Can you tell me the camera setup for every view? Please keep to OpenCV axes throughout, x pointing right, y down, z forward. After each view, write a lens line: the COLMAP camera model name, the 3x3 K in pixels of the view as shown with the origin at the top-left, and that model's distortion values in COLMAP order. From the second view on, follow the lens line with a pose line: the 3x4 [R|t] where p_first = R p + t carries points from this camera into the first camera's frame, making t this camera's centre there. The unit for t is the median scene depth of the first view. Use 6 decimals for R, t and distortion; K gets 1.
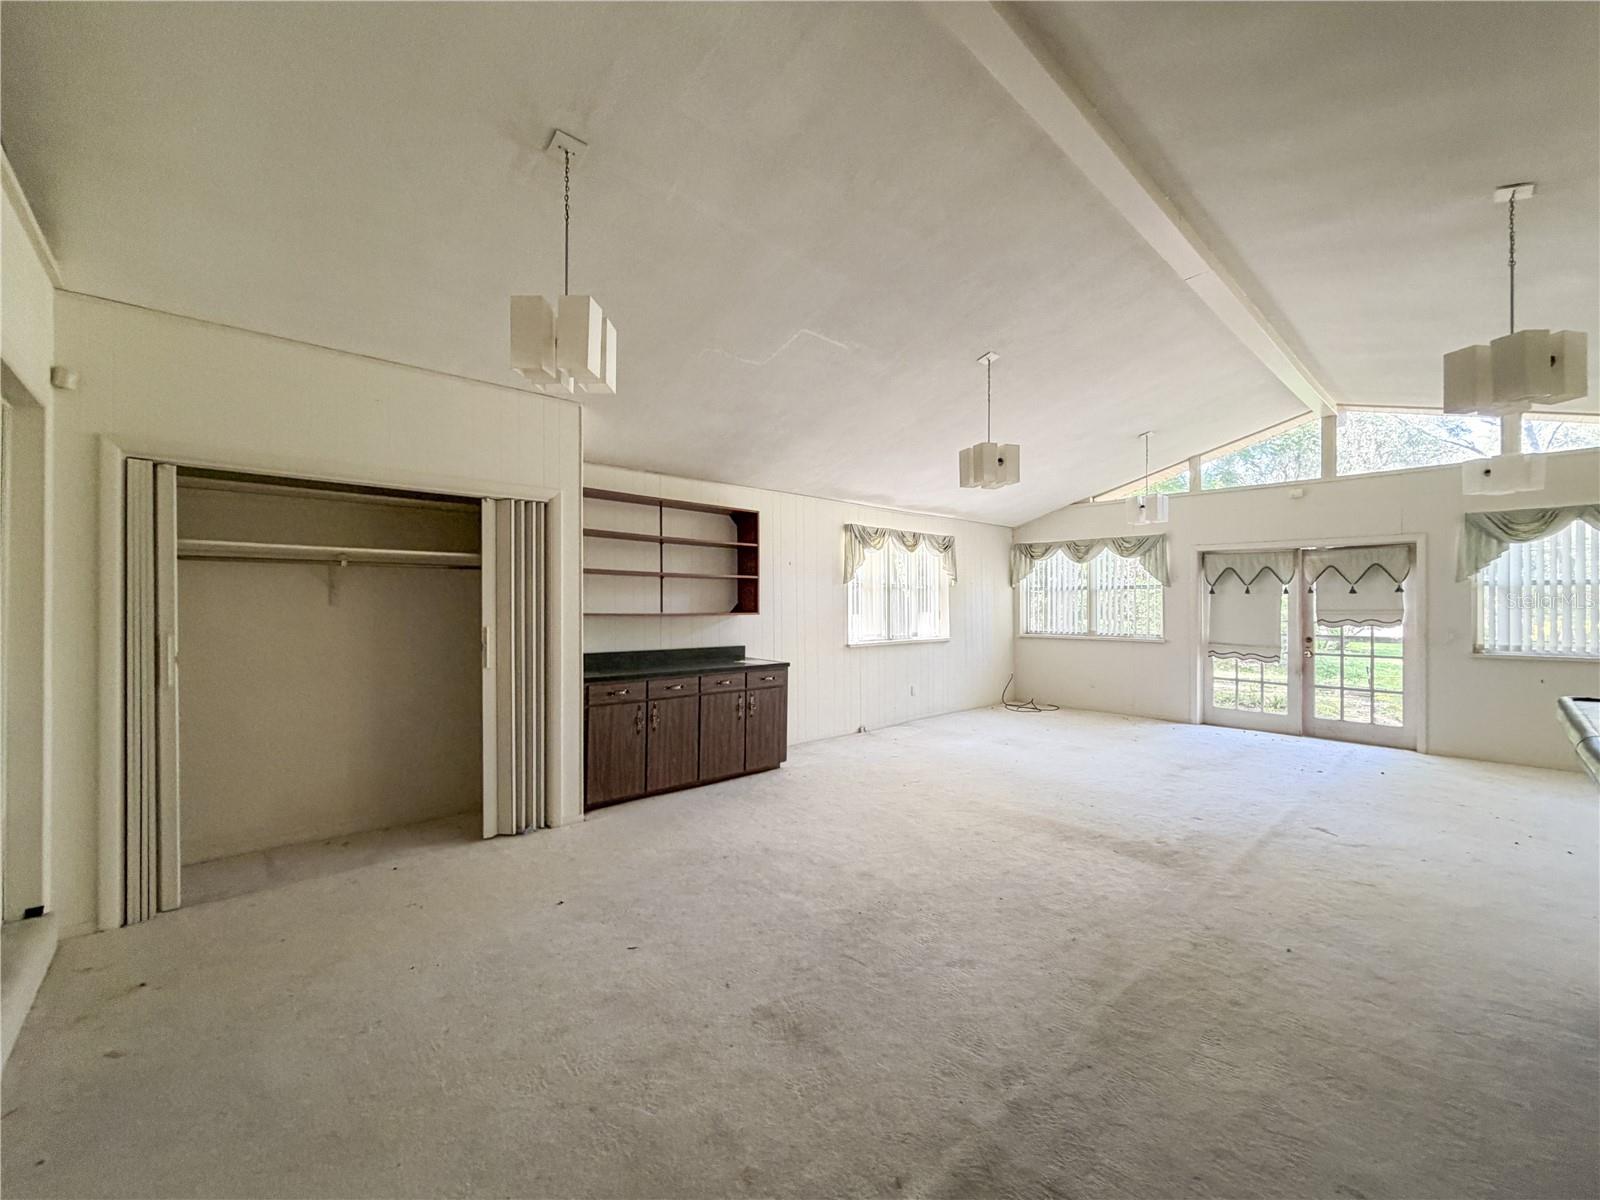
lens RADIAL K [[641.0, 0, 797.4], [0, 641.0, 605.7], [0, 0, 1]] dist [0.000572, 0.000288]
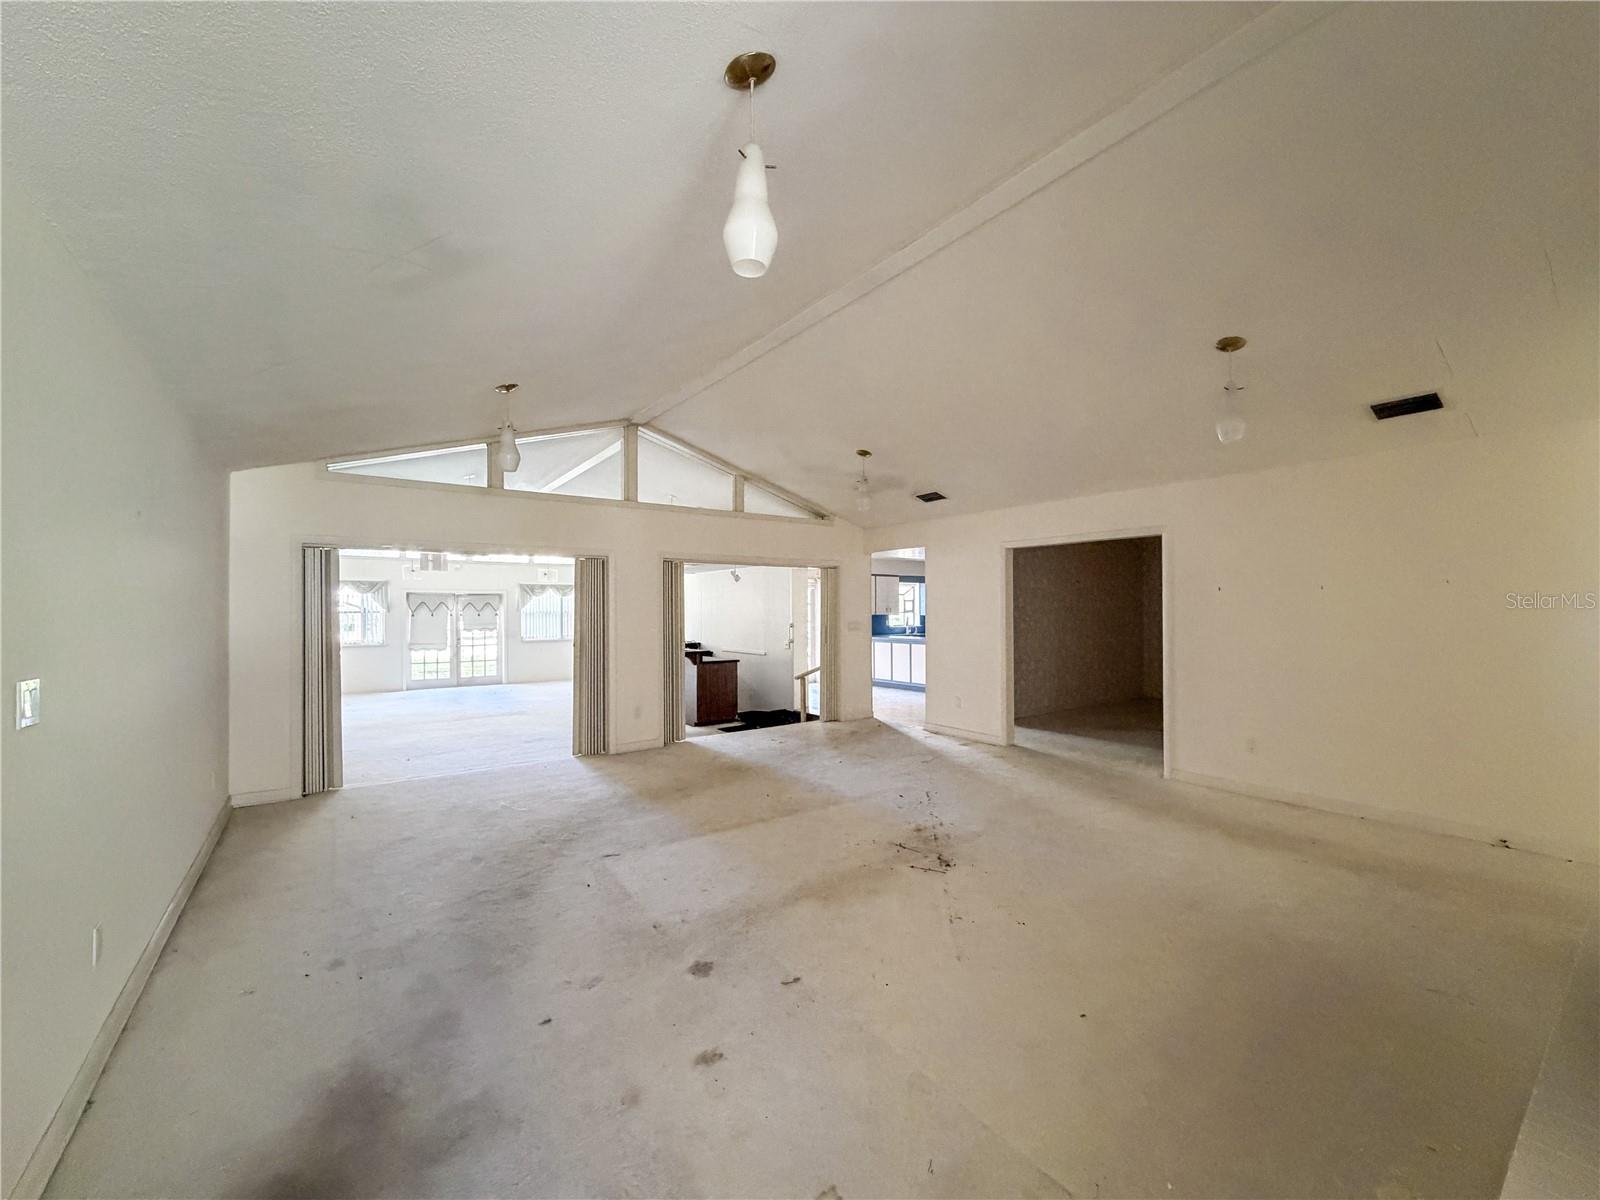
lens RADIAL K [[641.0, 0, 809.3], [0, 641.0, 599.9], [0, 0, 1]] dist [0.000572, 0.000288]
pose [[0.109971, 0.011108, 0.993873, -1.113120], [0.012540, 0.999842, -0.012562, -0.030967], [-0.993856, 0.013844, 0.109814, -0.324481]]
